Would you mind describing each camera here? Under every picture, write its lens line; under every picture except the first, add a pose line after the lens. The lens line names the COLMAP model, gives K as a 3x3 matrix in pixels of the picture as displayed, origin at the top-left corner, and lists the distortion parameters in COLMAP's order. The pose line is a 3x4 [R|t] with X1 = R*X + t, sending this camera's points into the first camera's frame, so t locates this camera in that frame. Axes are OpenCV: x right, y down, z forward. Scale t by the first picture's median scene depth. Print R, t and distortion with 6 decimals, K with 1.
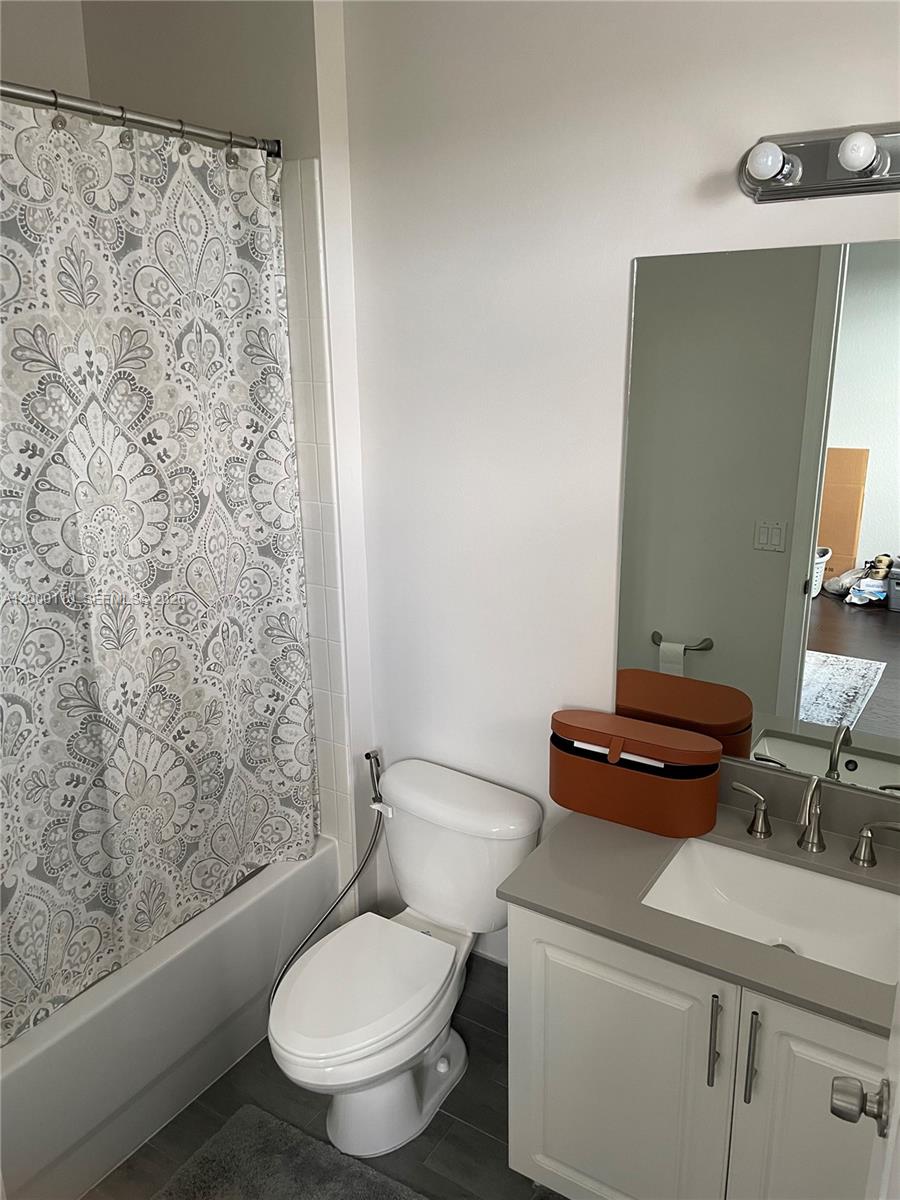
lens RADIAL K [[926.5, 0, 450.0], [0, 926.5, 600.0], [0, 0, 1]] dist [0.114923, -0.138006]
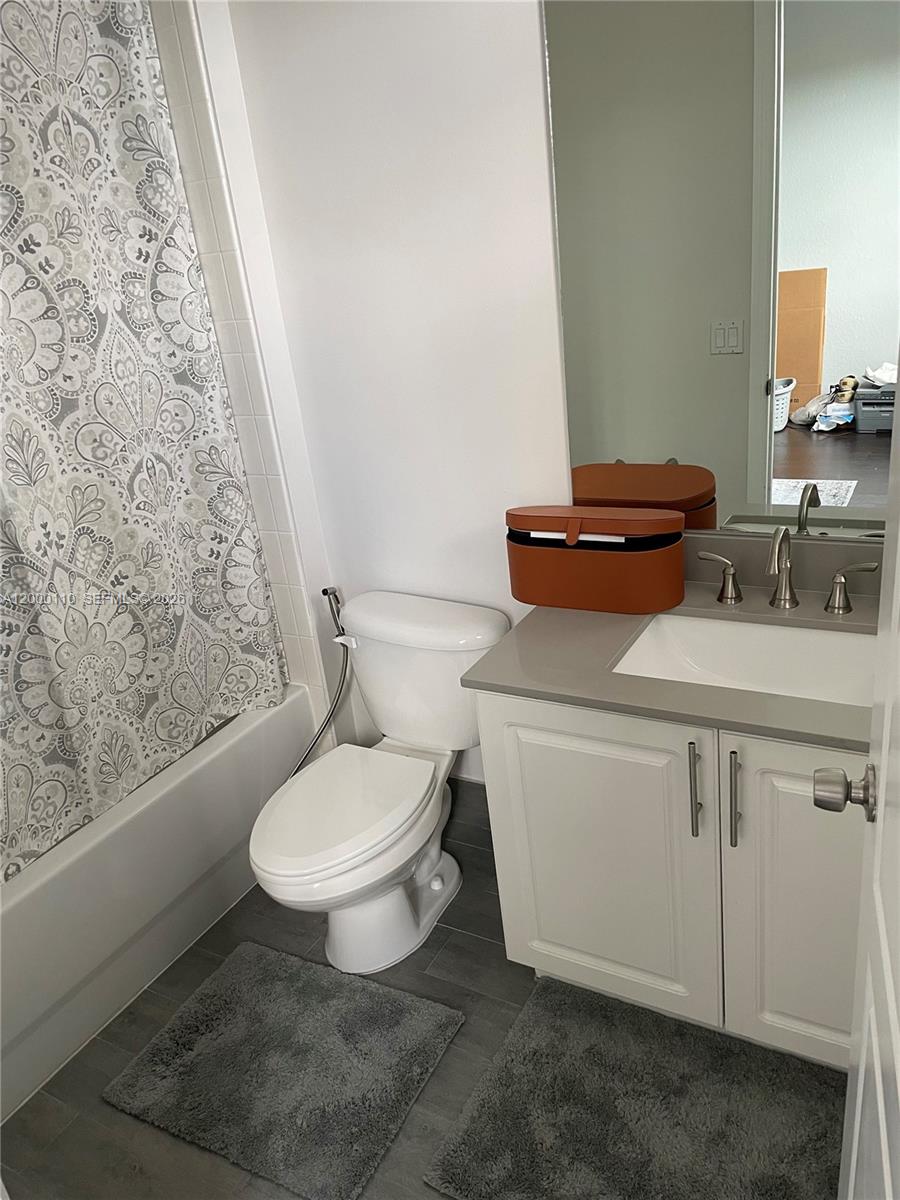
lens RADIAL K [[924.4, 0, 446.5], [0, 924.4, 603.8], [0, 0, 1]] dist [0.115130, -0.144660]
pose [[0.993369, -0.114397, 0.011425, 0.027600], [0.112692, 0.988566, 0.100187, 0.113536], [-0.022755, -0.098236, 0.994903, 0.053445]]
